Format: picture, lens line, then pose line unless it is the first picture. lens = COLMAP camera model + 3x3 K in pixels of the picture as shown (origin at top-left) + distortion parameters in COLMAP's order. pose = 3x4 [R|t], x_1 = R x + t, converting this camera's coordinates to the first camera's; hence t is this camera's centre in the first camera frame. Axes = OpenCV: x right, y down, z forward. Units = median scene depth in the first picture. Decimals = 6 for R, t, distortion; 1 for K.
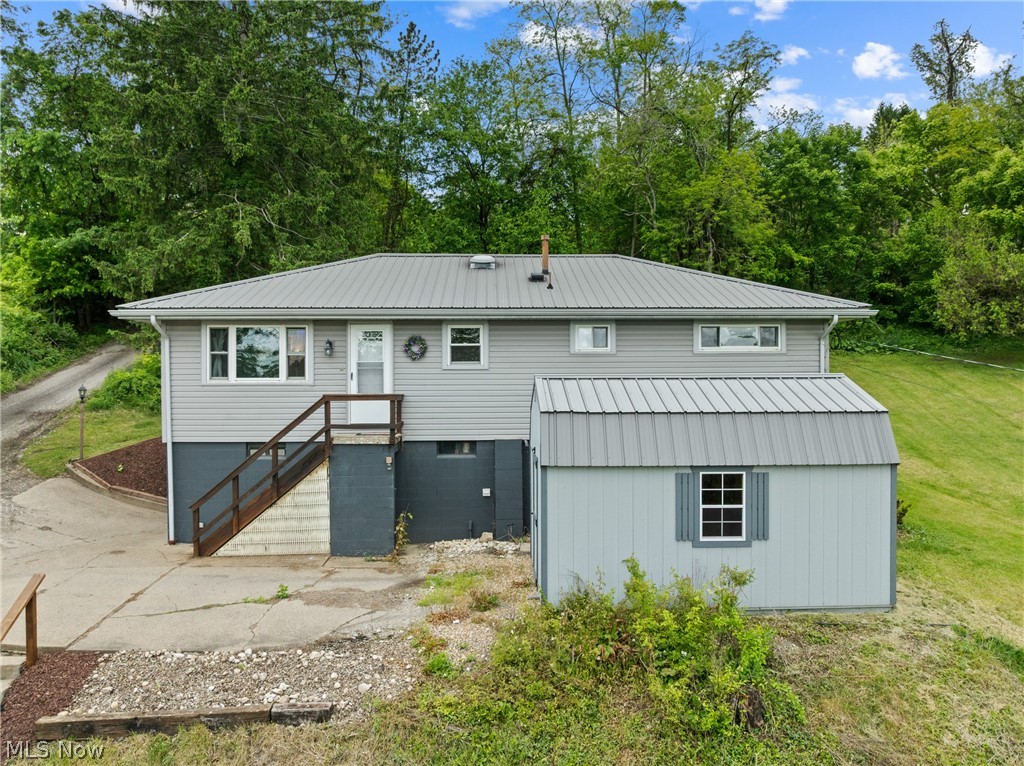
lens RADIAL K [[722.6, 0, 519.9], [0, 722.6, 381.3], [0, 0, 1]] dist [-0.034134, 0.006691]
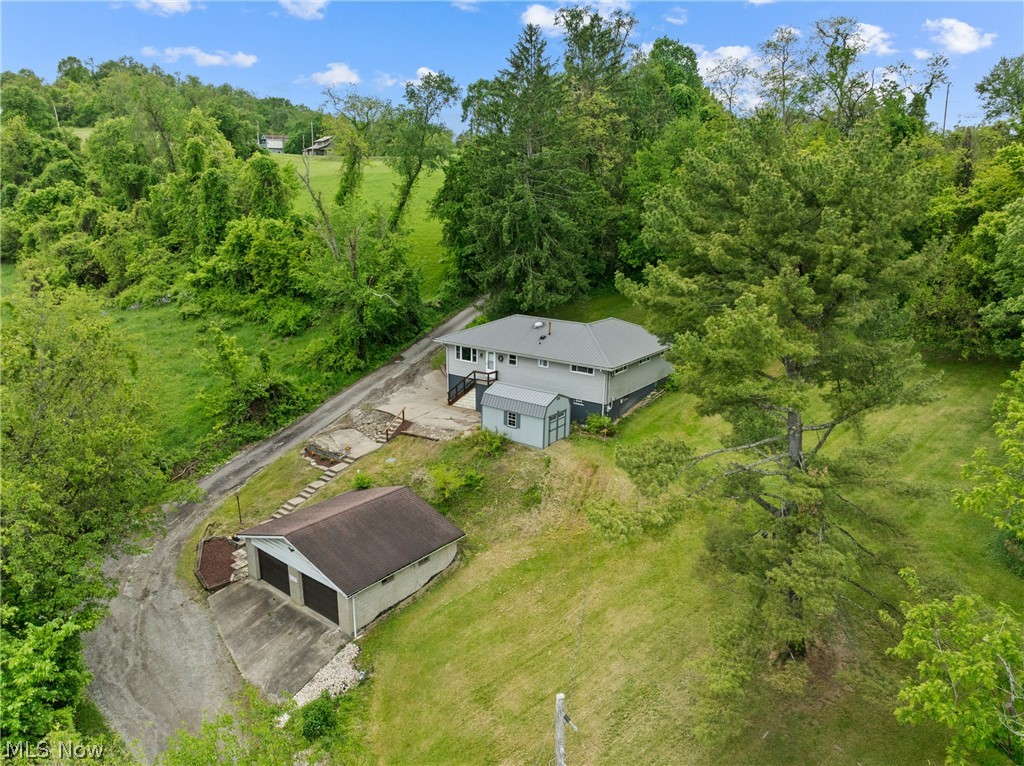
lens RADIAL K [[722.6, 0, 519.9], [0, 722.6, 381.3], [0, 0, 1]] dist [-0.034134, 0.006691]
pose [[0.797076, 0.169517, -0.579599, 1.992310], [-0.020752, 0.966914, 0.254258, -0.837047], [0.603523, -0.190635, 0.774221, -1.693831]]
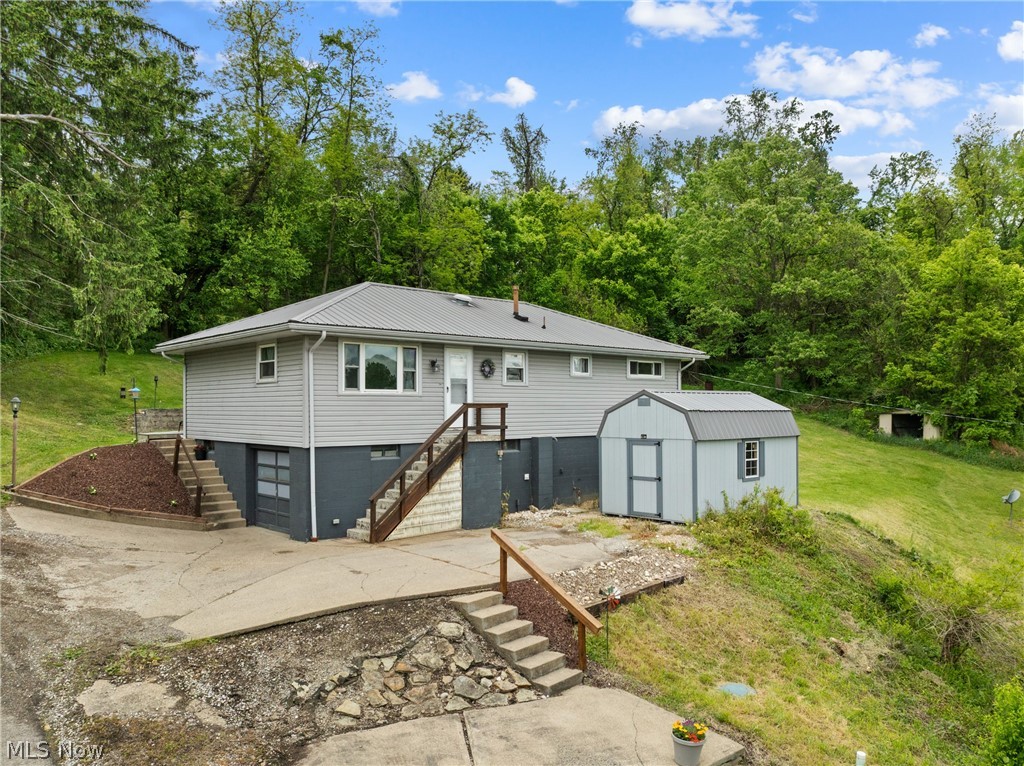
lens RADIAL K [[762.0, 0, 555.9], [0, 762.0, 413.5], [0, 0, 1]] dist [-0.029908, -0.004399]
pose [[0.740373, -0.004201, 0.672183, -0.972159], [-0.000864, 0.999974, 0.007201, 0.024743], [-0.672195, -0.005912, 0.740350, -0.096497]]
